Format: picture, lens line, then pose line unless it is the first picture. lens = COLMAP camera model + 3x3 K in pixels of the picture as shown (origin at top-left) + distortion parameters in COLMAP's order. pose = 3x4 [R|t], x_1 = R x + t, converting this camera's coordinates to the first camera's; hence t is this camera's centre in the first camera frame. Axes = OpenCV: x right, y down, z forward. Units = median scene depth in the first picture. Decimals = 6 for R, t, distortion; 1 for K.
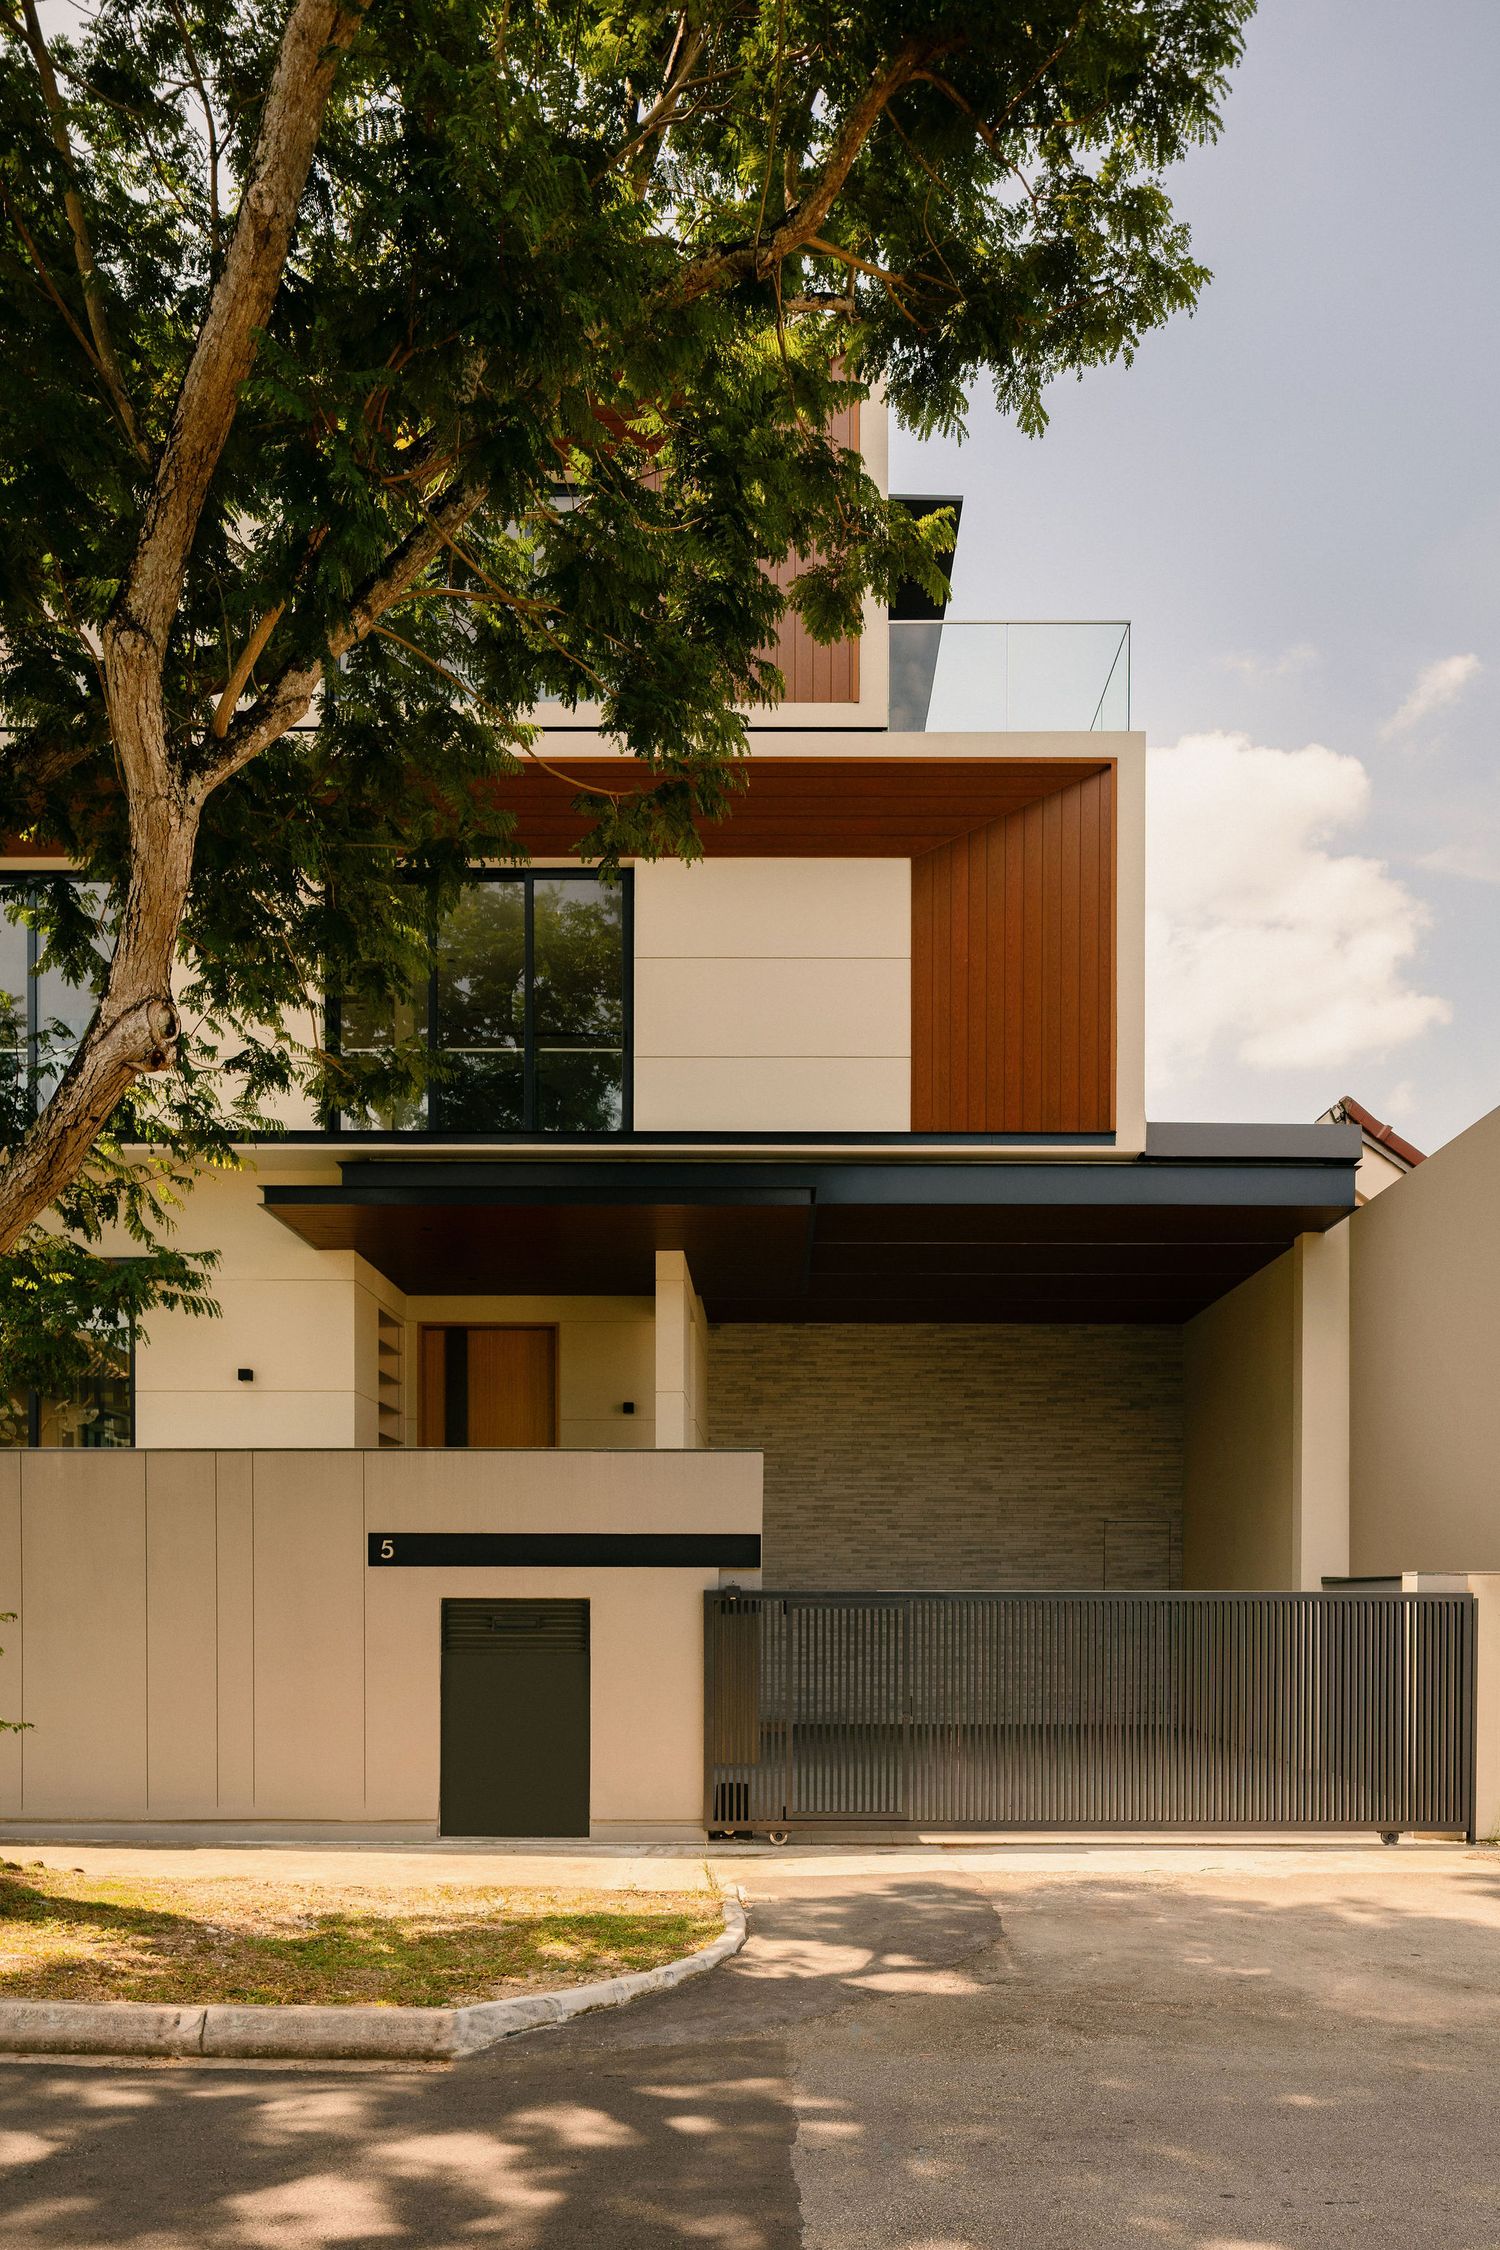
lens RADIAL K [[1610.9, 0, 753.6], [0, 1610.9, 1135.0], [0, 0, 1]] dist [-0.002897, -0.002006]
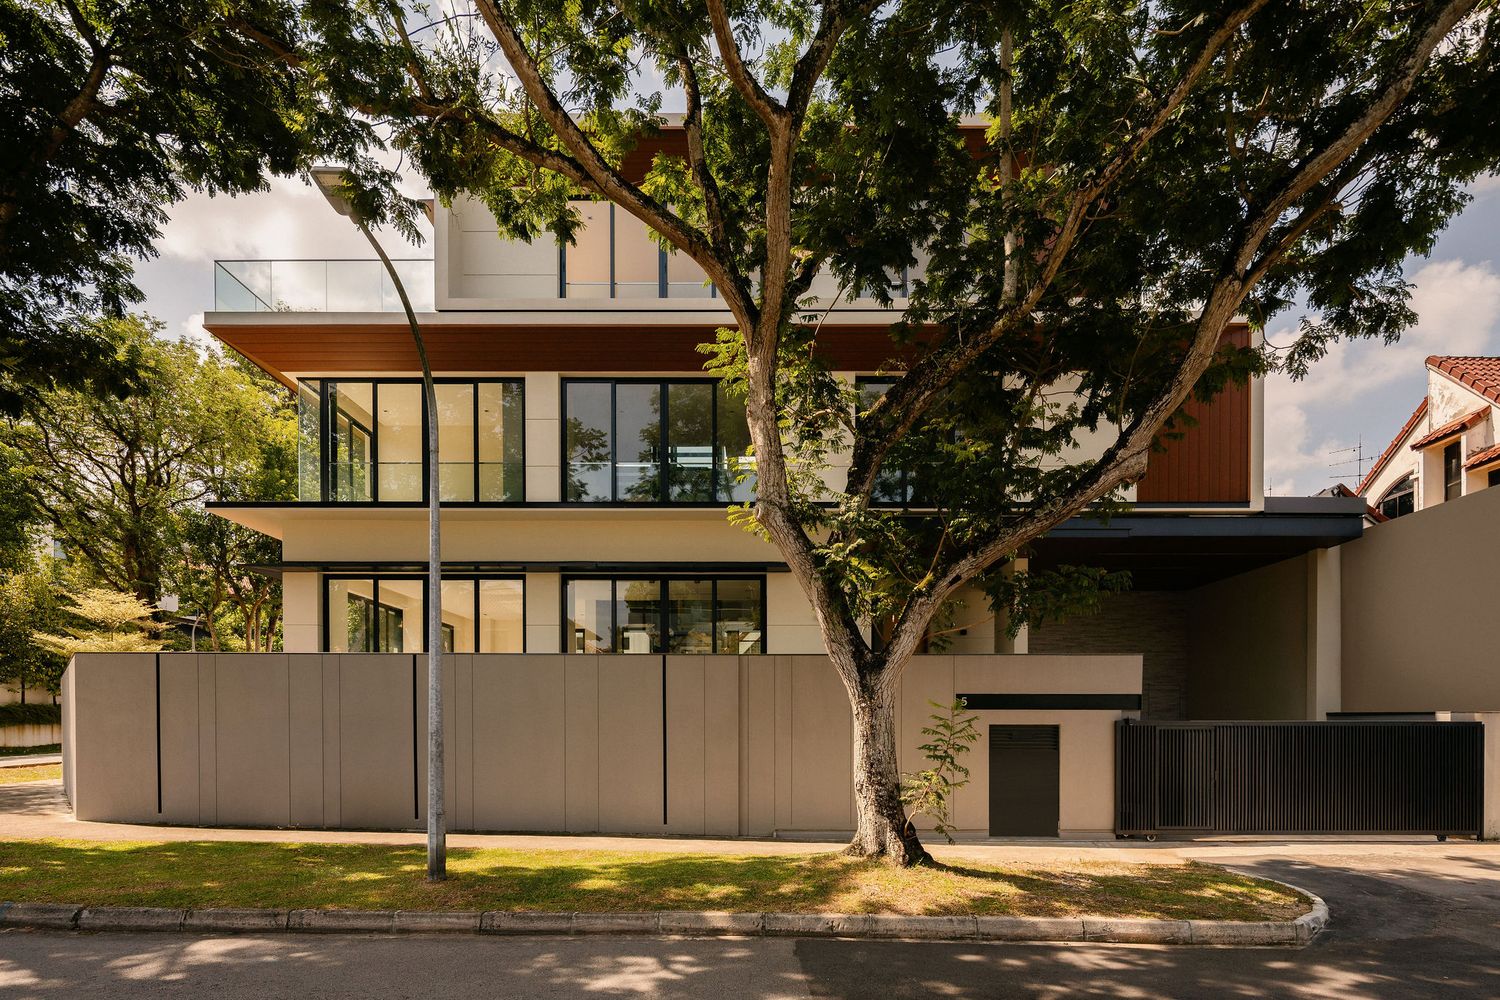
lens RADIAL K [[767.7, 0, 750.0], [0, 767.7, 500.0], [0, 0, 1]] dist [-0.001222, -0.000213]
pose [[0.999778, -0.005517, -0.020349, -0.478417], [0.005595, 0.999977, 0.003789, -0.013153], [0.020328, -0.003902, 0.999786, -0.014714]]
